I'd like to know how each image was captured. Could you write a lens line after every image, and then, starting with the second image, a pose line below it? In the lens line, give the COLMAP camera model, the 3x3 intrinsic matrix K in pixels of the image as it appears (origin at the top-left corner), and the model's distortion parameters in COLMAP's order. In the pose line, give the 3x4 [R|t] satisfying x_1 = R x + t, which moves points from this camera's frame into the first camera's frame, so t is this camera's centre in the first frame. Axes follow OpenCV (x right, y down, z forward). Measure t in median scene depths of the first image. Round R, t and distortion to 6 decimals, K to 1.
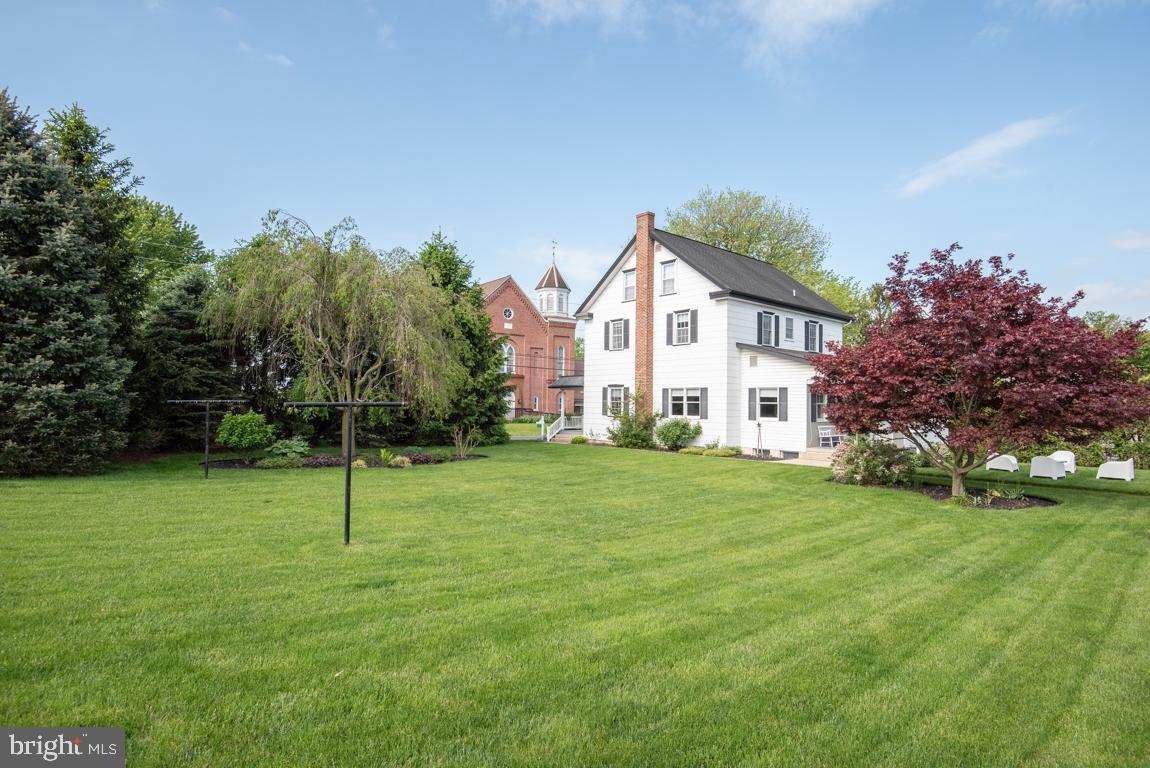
lens RADIAL K [[604.0, 0, 575.0], [0, 604.0, 384.0], [0, 0, 1]] dist [0.000060, -0.000006]
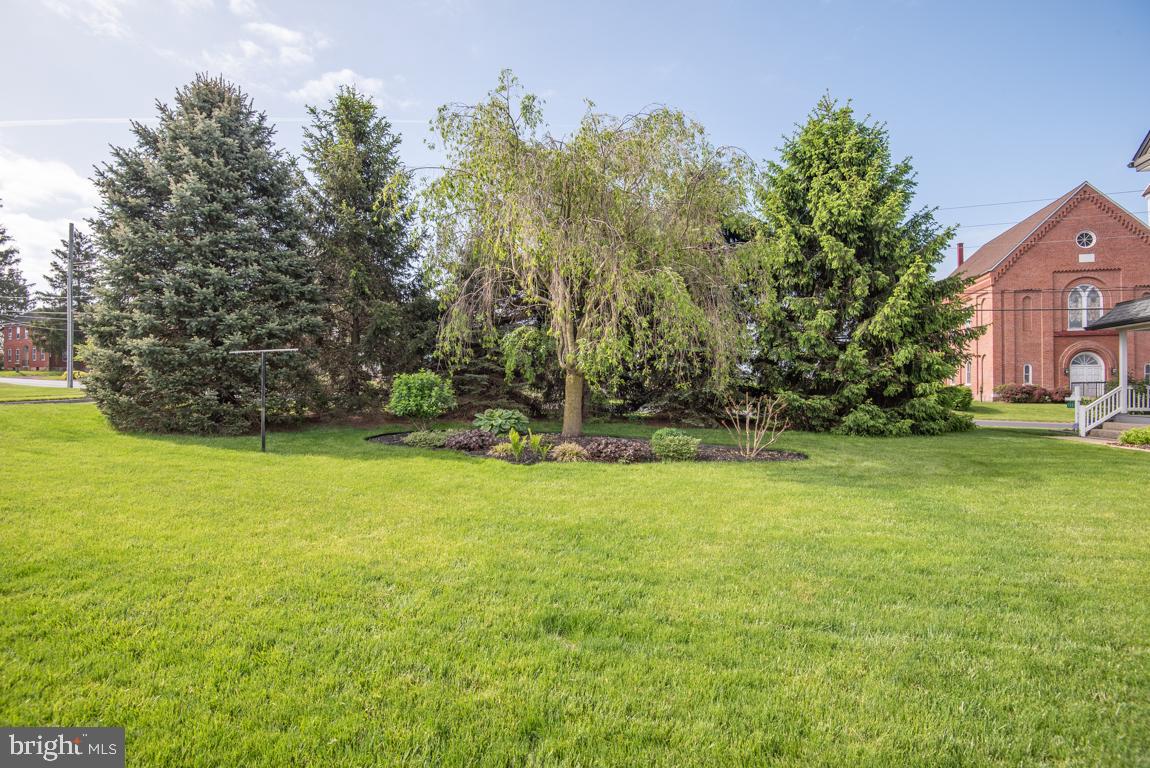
lens RADIAL K [[540.0, 0, 575.0], [0, 540.0, 384.0], [0, 0, 1]] dist [-0.042853, -0.000780]
pose [[0.556970, -0.018377, -0.830330, 0.090105], [0.035262, 0.999377, 0.001534, 0.042843], [0.829784, -0.030134, 0.557271, 0.484463]]
